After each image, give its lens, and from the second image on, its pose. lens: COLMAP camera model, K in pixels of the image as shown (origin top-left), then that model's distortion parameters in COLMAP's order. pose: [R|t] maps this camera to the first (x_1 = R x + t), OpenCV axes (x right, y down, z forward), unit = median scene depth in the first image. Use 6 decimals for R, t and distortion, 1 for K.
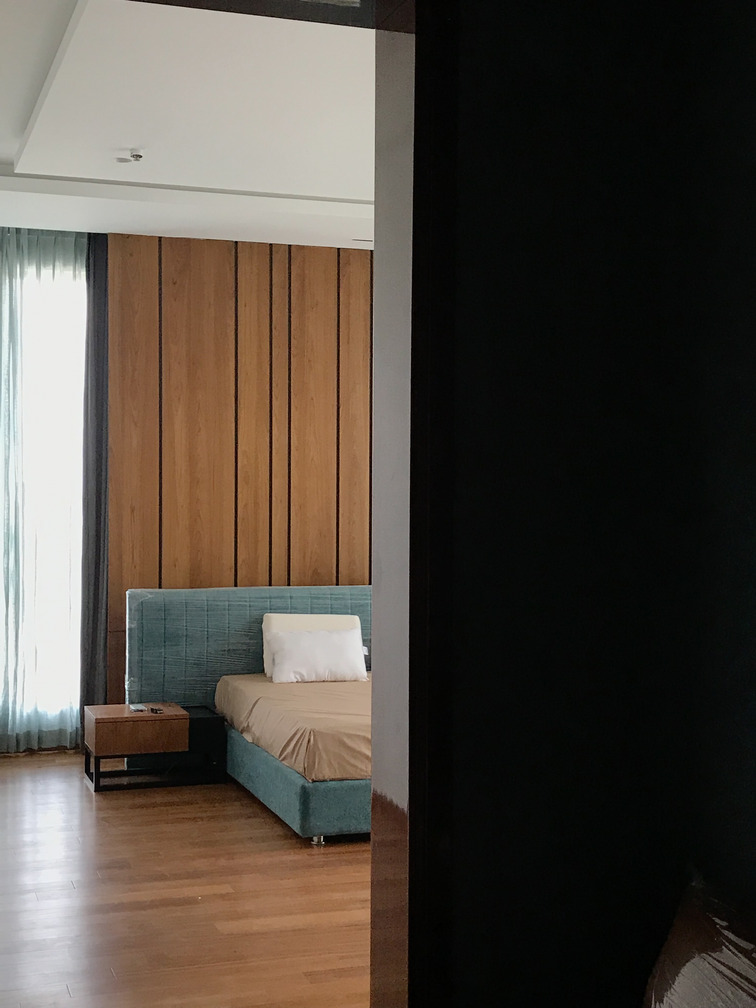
lens RADIAL K [[1427.6, 0, 378.0], [0, 1427.6, 504.0], [0, 0, 1]] dist [0.020615, -0.002689]
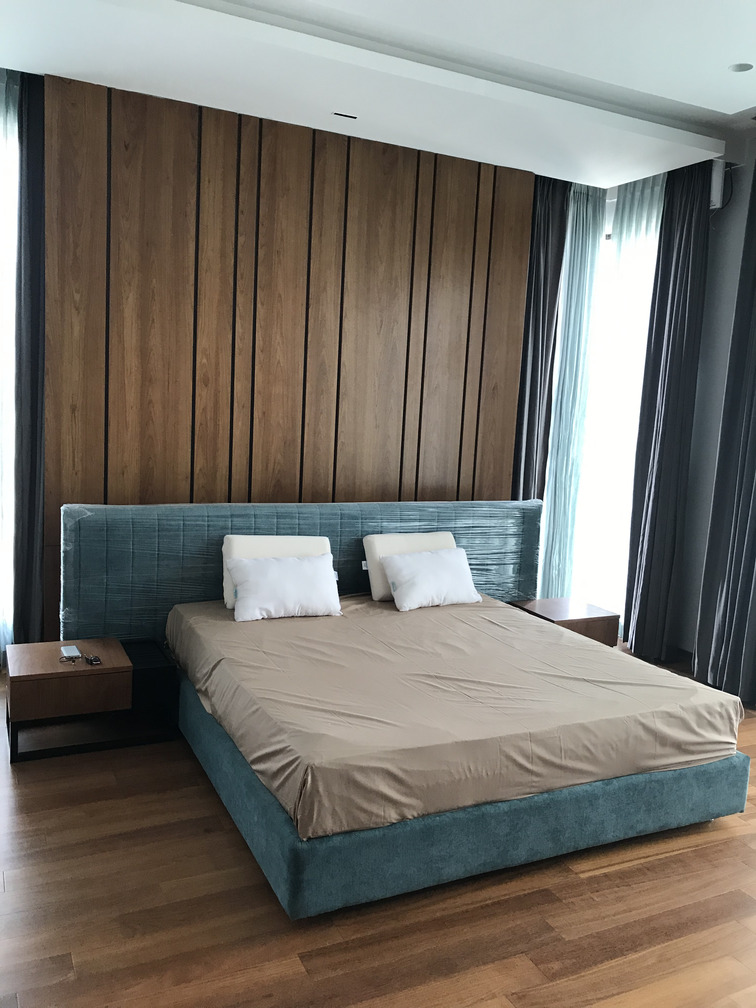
lens RADIAL K [[831.3, 0, 378.0], [0, 831.3, 504.0], [0, 0, 1]] dist [0.001977, 0.002720]
pose [[0.991016, 0.031004, 0.130102, -0.052882], [-0.047152, 0.991294, 0.122933, -0.010043], [-0.125158, -0.127963, 0.983850, 0.481347]]
